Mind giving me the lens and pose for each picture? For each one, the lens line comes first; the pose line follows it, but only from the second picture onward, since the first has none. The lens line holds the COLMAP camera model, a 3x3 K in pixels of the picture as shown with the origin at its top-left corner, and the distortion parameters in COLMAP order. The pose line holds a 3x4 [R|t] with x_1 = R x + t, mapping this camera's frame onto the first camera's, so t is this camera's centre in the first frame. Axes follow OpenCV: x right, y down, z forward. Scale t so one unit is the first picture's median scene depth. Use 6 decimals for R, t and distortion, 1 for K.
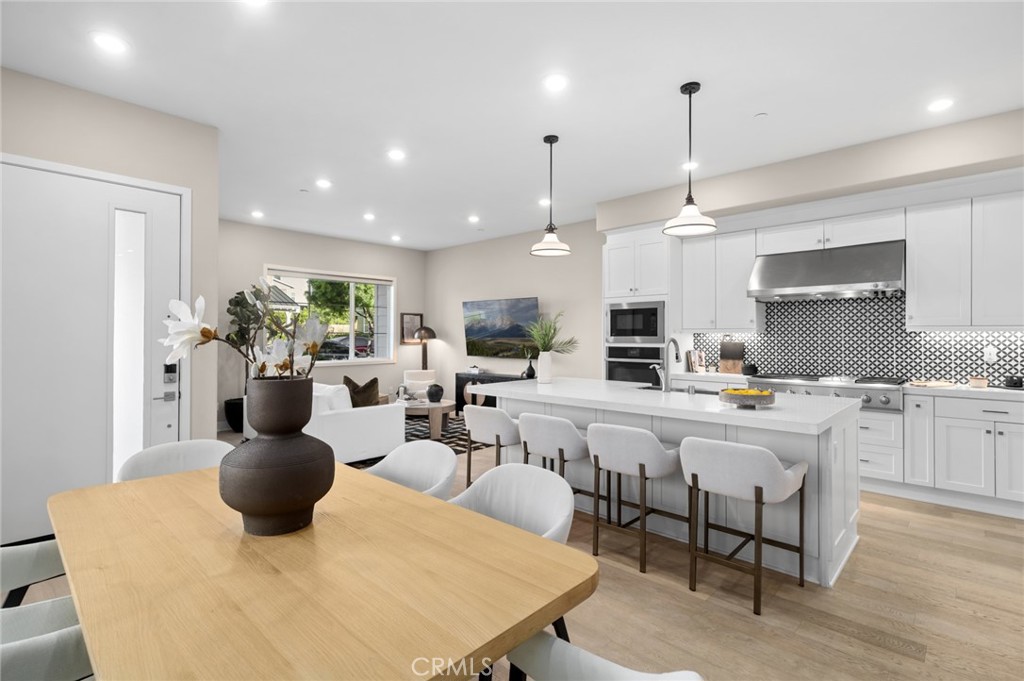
lens RADIAL K [[485.1, 0, 509.0], [0, 485.1, 328.7], [0, 0, 1]] dist [0.005786, -0.000402]
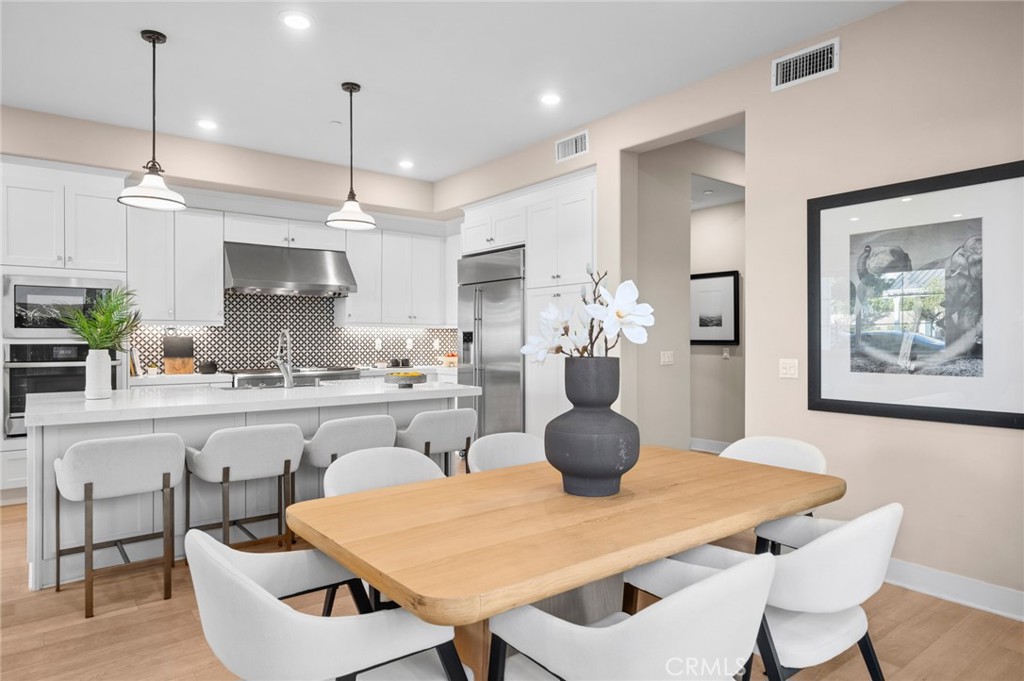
lens RADIAL K [[621.0, 0, 513.5], [0, 621.0, 356.9], [0, 0, 1]] dist [0.005965, -0.001977]
pose [[0.141796, -0.032454, 0.989364, -0.544808], [-0.018231, 0.999207, 0.035390, 0.014334], [-0.989728, -0.023056, 0.141092, 0.288138]]
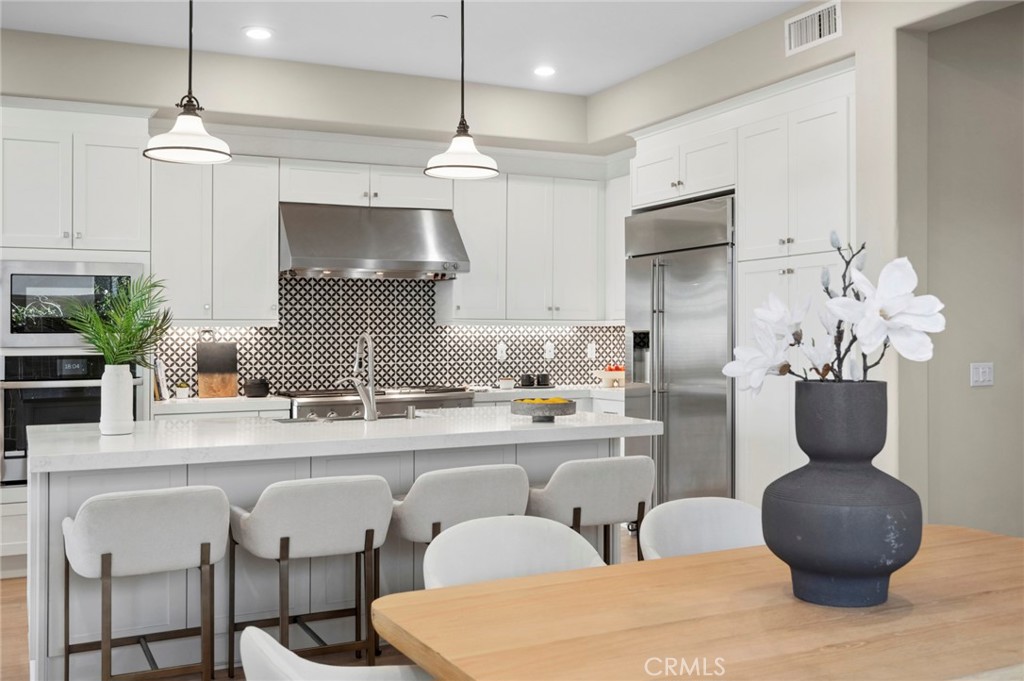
lens RADIAL K [[1004.3, 0, 509.4], [0, 1004.3, 350.8], [0, 0, 1]] dist [-0.002956, -0.000108]
pose [[0.340264, -0.017242, 0.940172, -0.563879], [-0.009434, 0.999719, 0.021748, 0.008211], [-0.940282, -0.016270, 0.340006, 0.282706]]
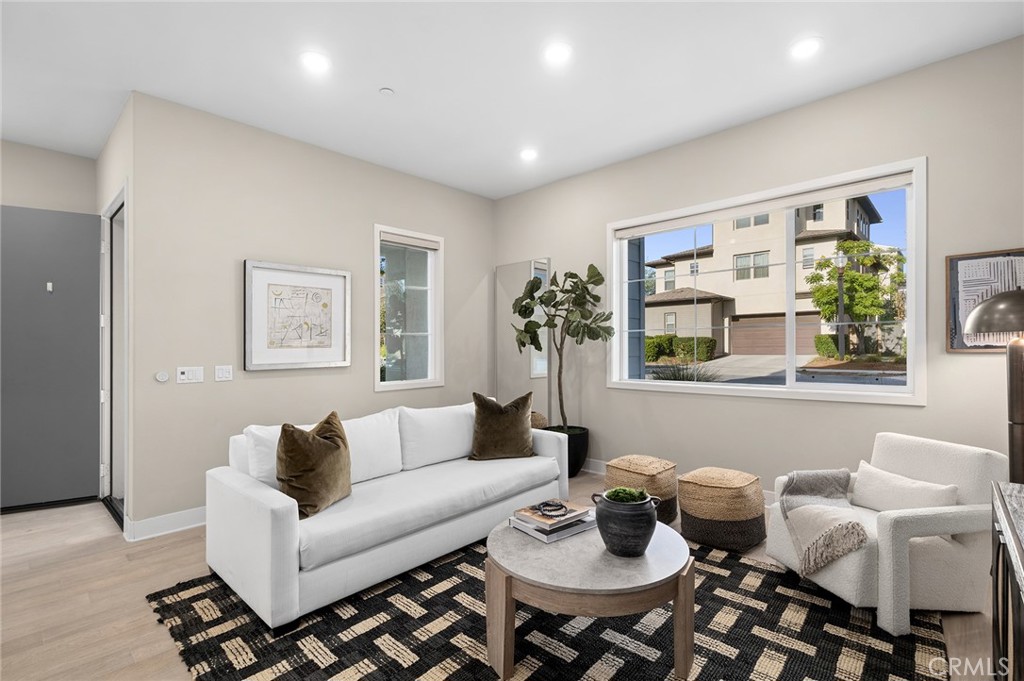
lens RADIAL K [[469.2, 0, 515.5], [0, 469.2, 369.5], [0, 0, 1]] dist [-0.002893, -0.001208]
pose [[0.013923, 0.045143, -0.998884, 0.160189], [0.029532, 0.998526, 0.045538, 0.035855], [0.999467, -0.030133, 0.012570, 1.216477]]
